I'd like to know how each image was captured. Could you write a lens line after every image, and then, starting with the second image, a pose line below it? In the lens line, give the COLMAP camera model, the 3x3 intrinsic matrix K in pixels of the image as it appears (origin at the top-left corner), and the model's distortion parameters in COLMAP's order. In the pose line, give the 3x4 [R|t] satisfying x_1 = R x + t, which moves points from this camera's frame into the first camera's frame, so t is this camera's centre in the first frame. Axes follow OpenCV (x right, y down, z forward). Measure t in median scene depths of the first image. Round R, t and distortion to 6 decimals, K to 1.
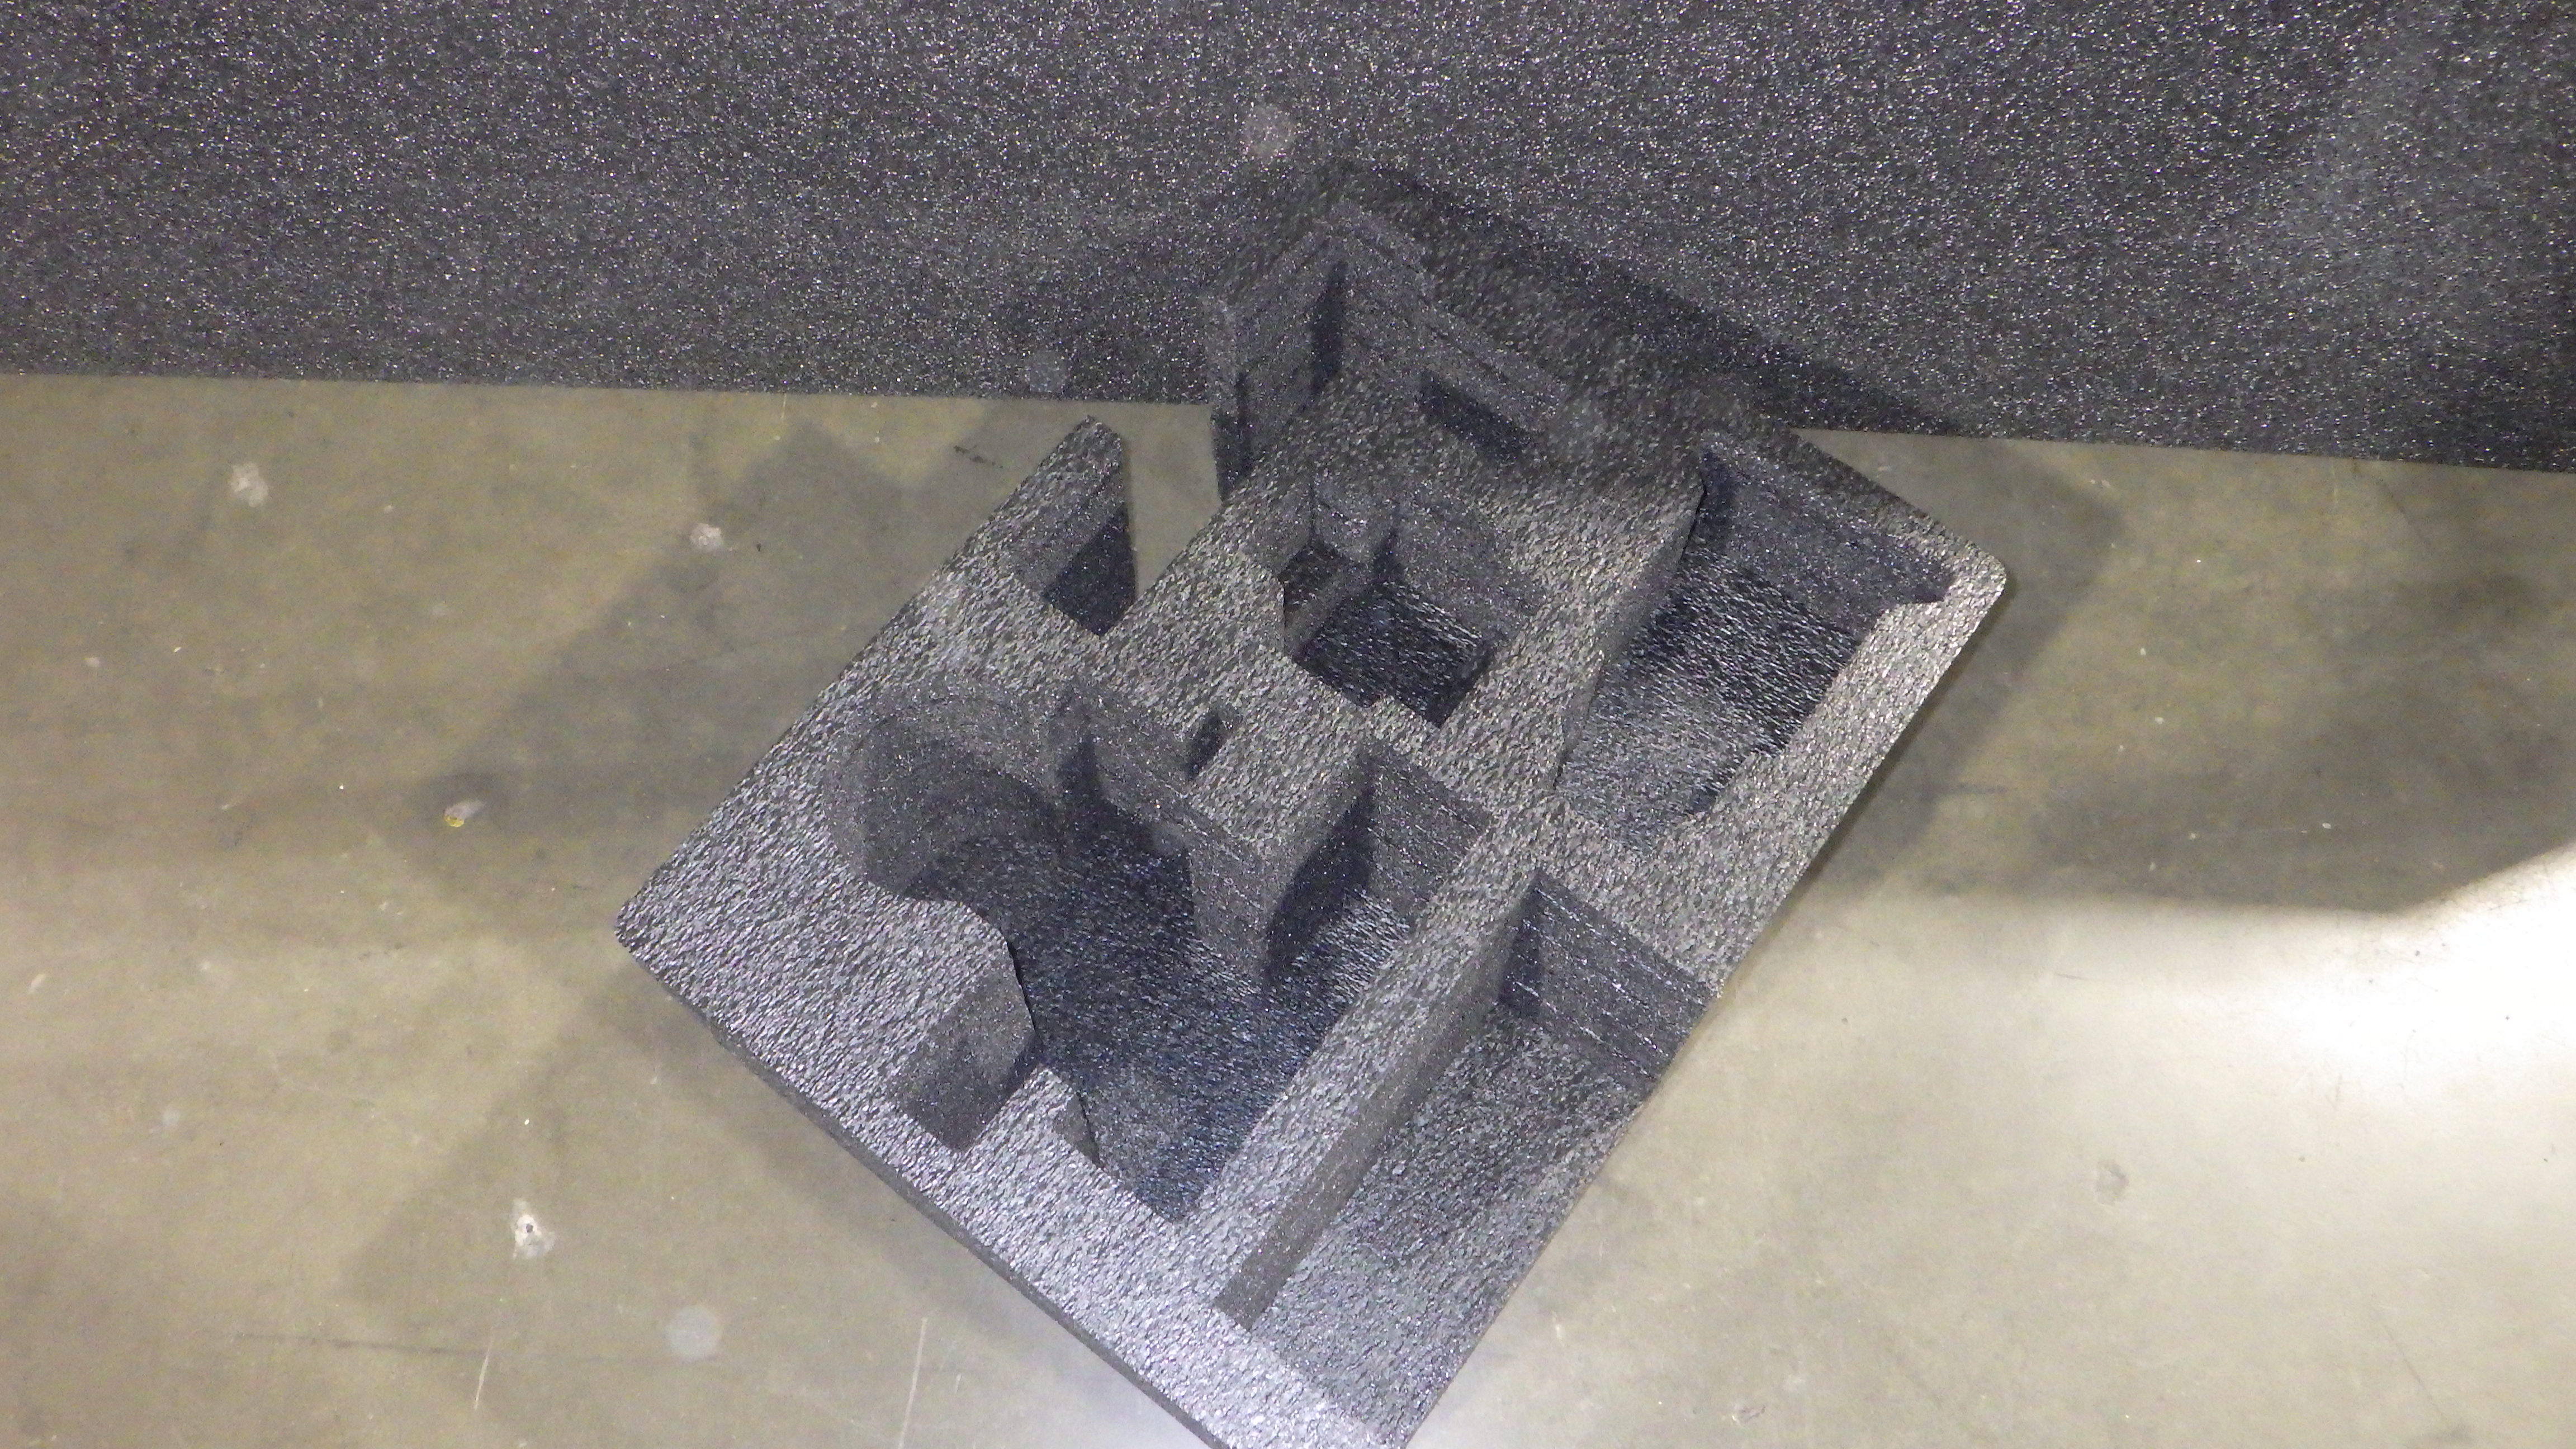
lens RADIAL K [[2115.2, 0, 1289.1], [0, 2115.2, 682.2], [0, 0, 1]] dist [-0.002467, 0.001521]
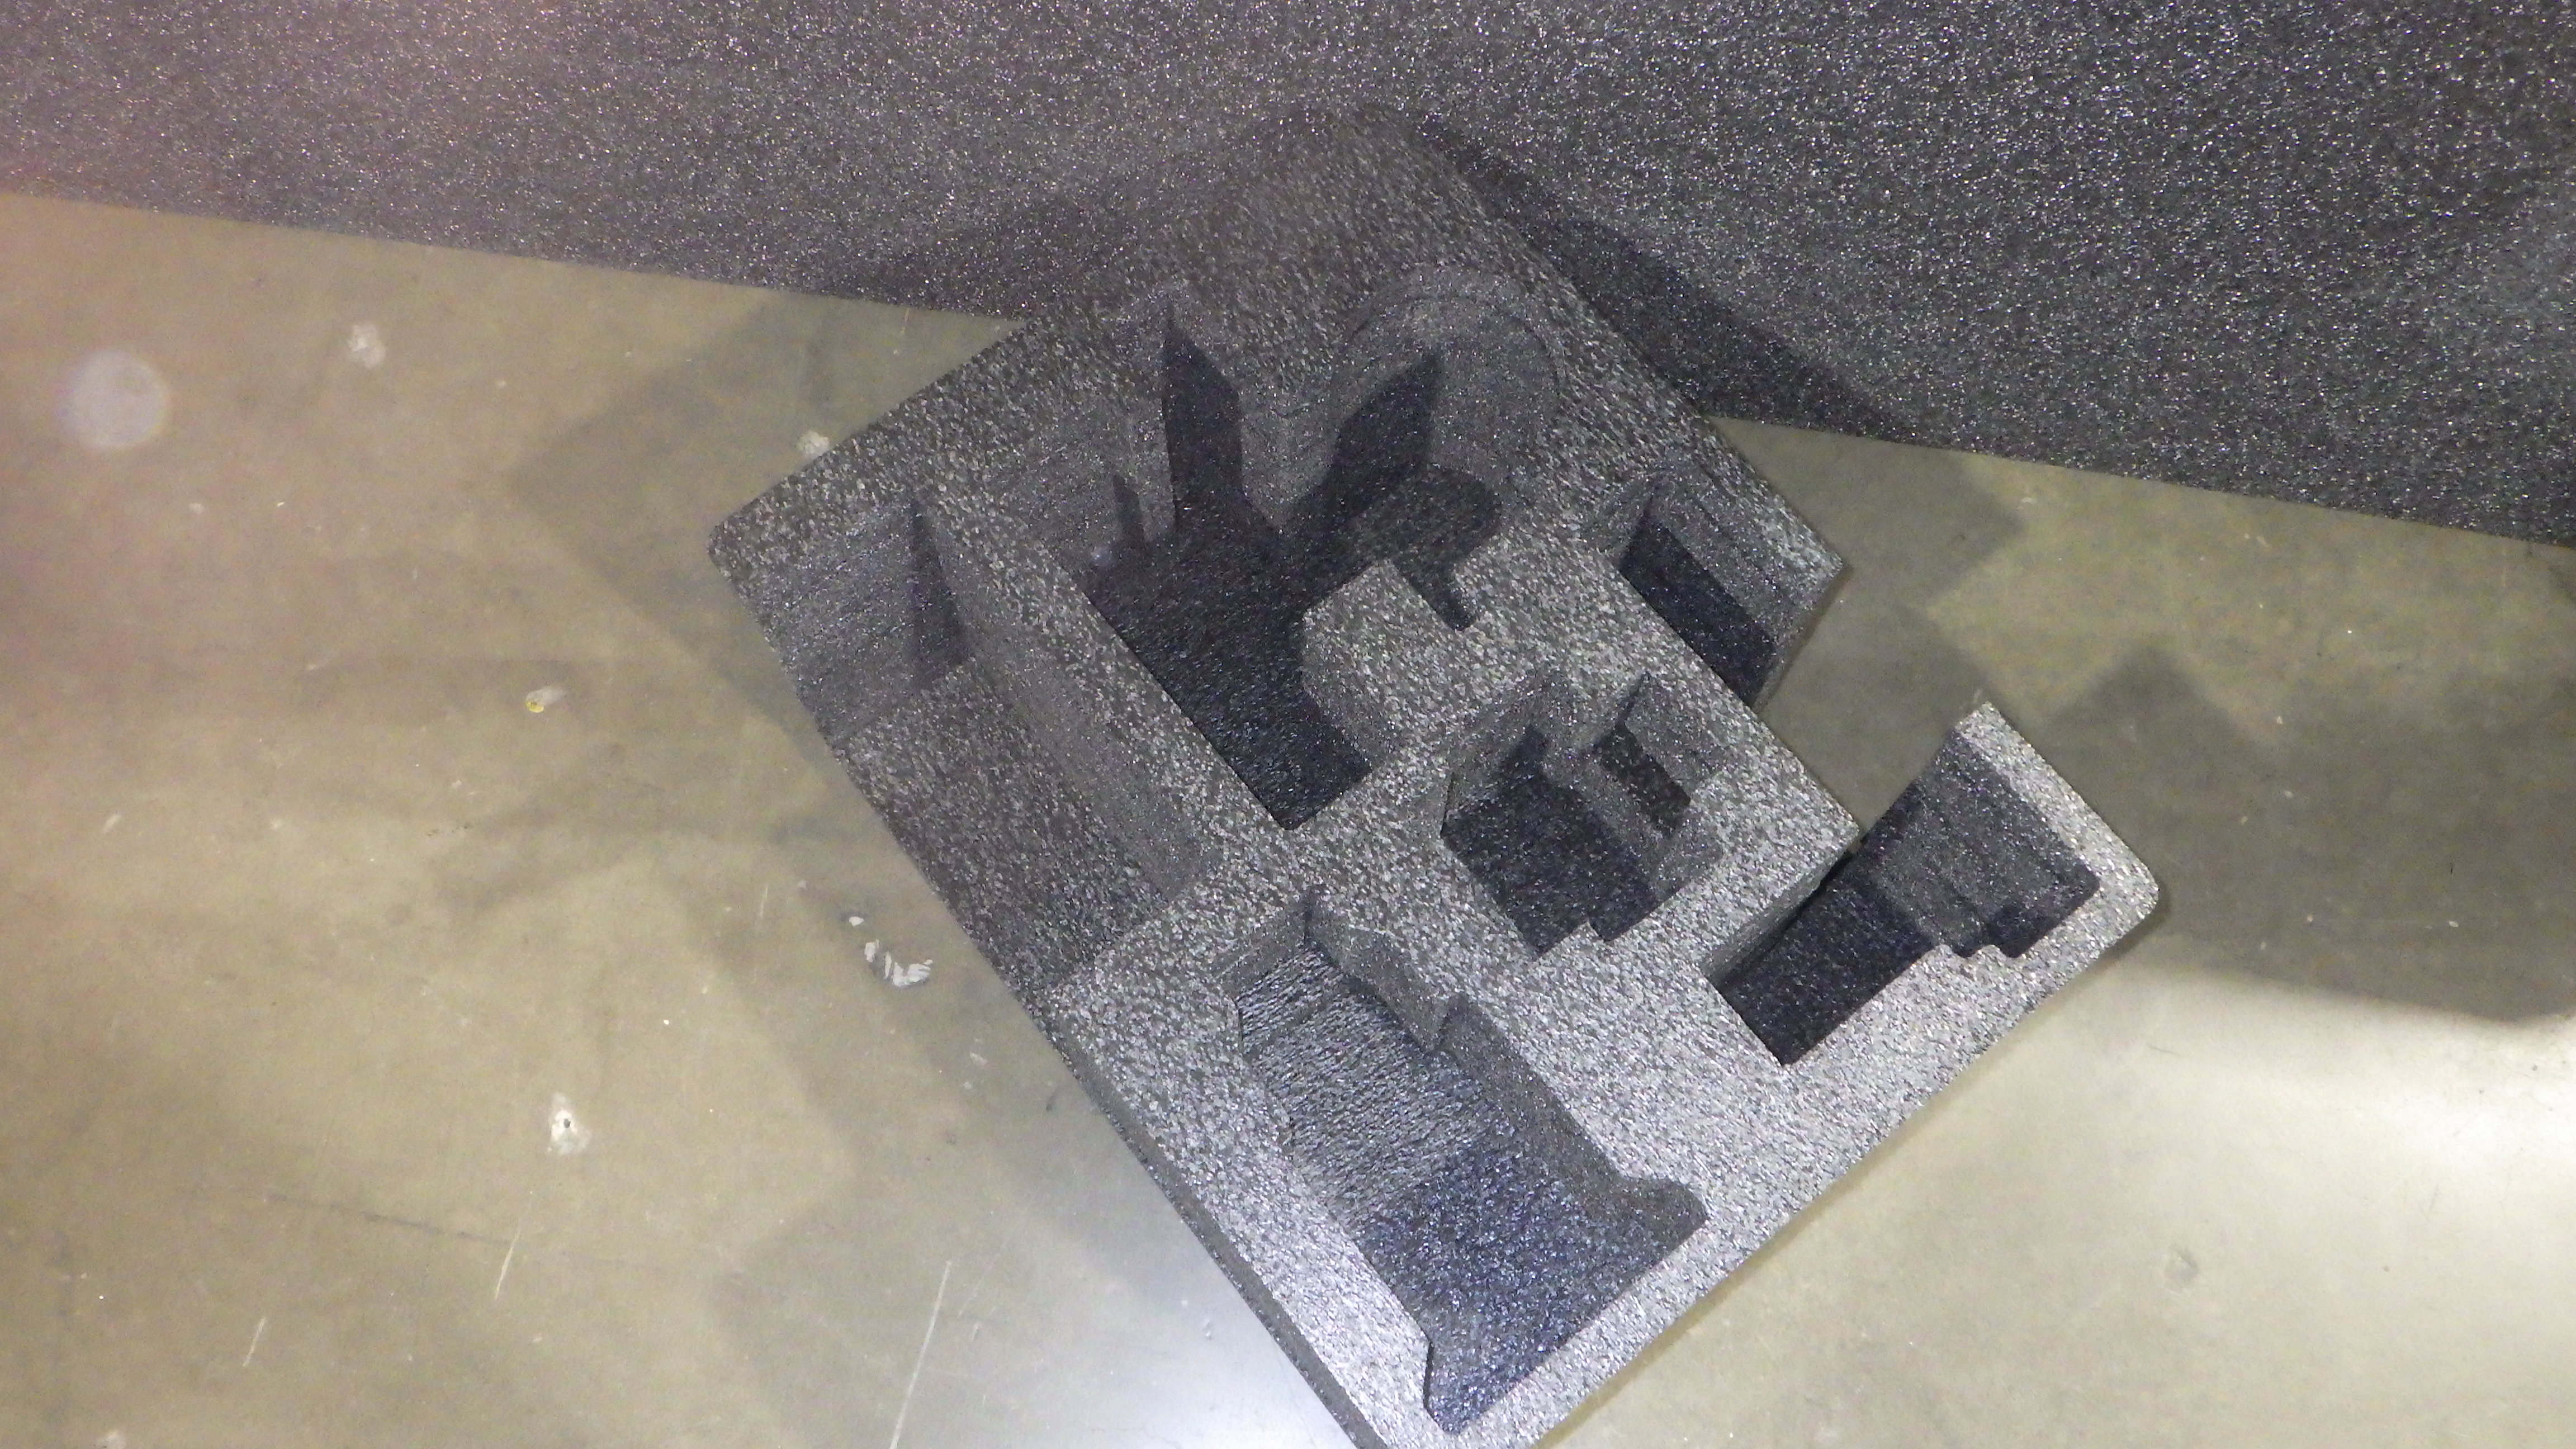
lens RADIAL K [[2115.2, 0, 1293.2], [0, 2115.2, 680.3], [0, 0, 1]] dist [-0.002467, 0.001521]
pose [[0.993222, 0.107493, -0.044214, 0.001547], [-0.106245, 0.993897, 0.029669, -0.014265], [0.047134, -0.024770, 0.998581, 0.027021]]
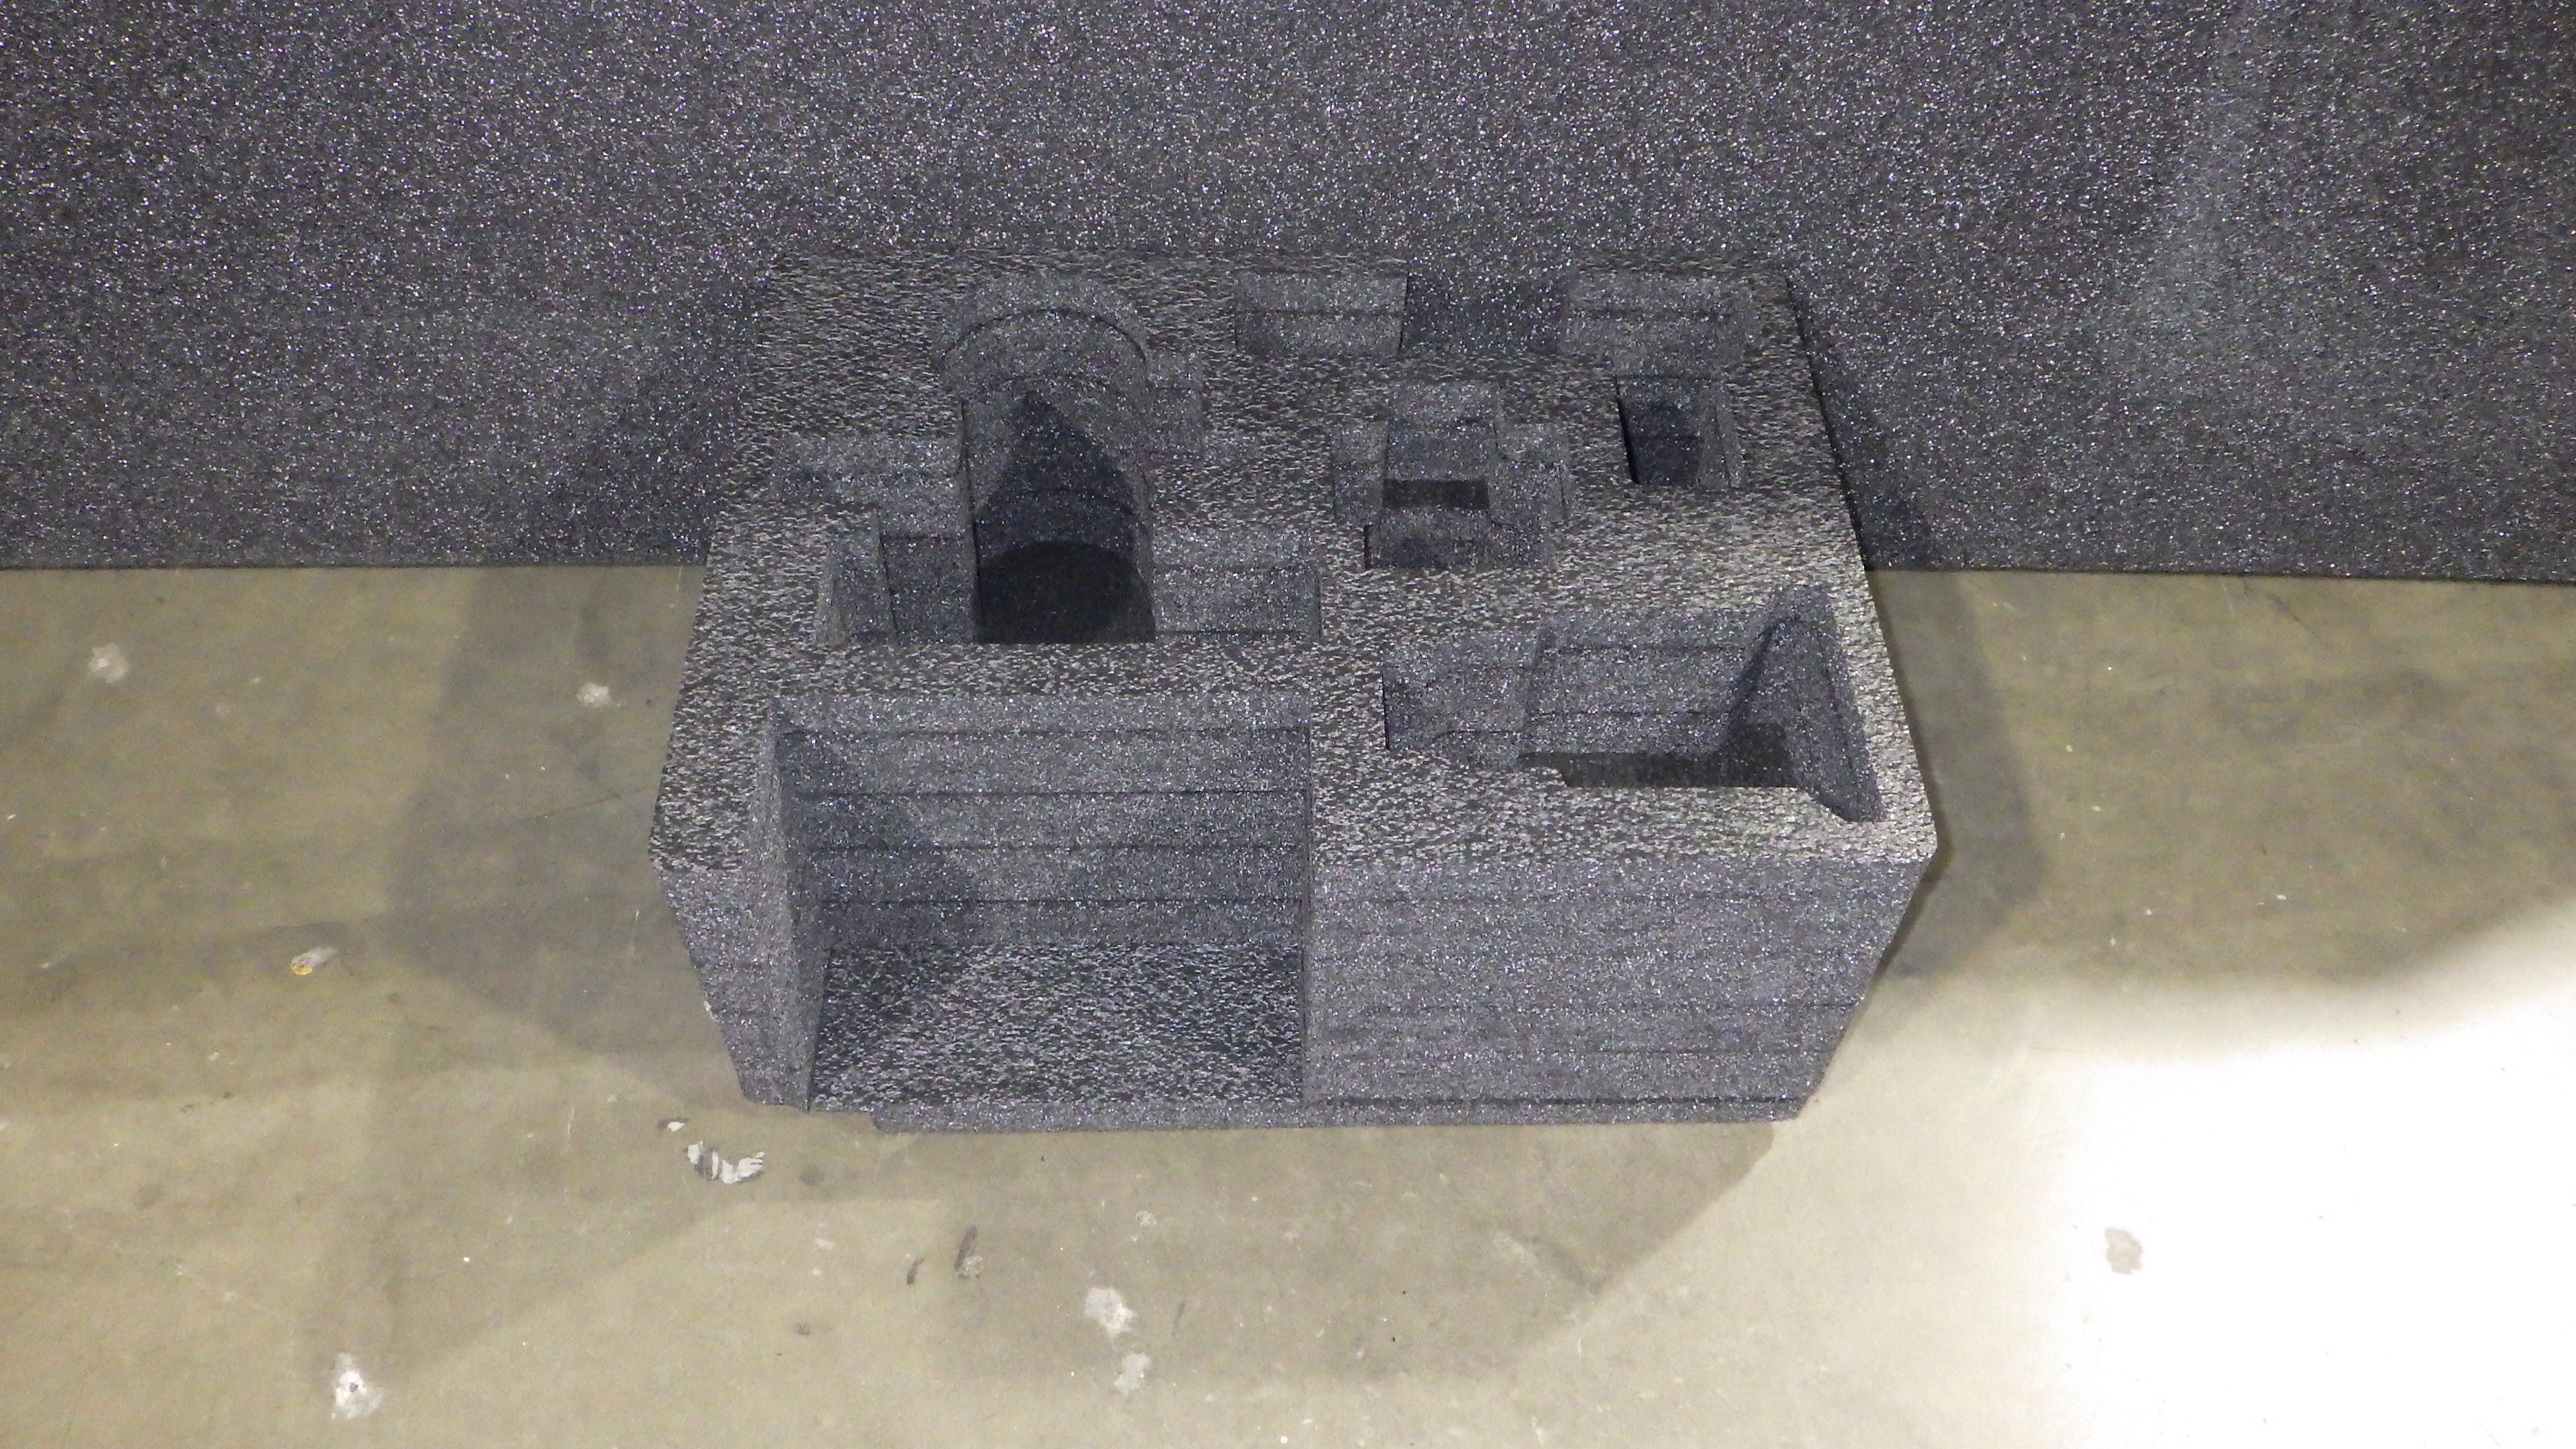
lens RADIAL K [[2115.2, 0, 1290.7], [0, 2115.2, 695.7], [0, 0, 1]] dist [-0.002467, 0.001521]
pose [[0.997720, -0.030463, 0.060227, -0.018844], [0.045944, 0.960222, -0.275433, 0.232170], [-0.049440, 0.277572, 0.959432, 0.068308]]
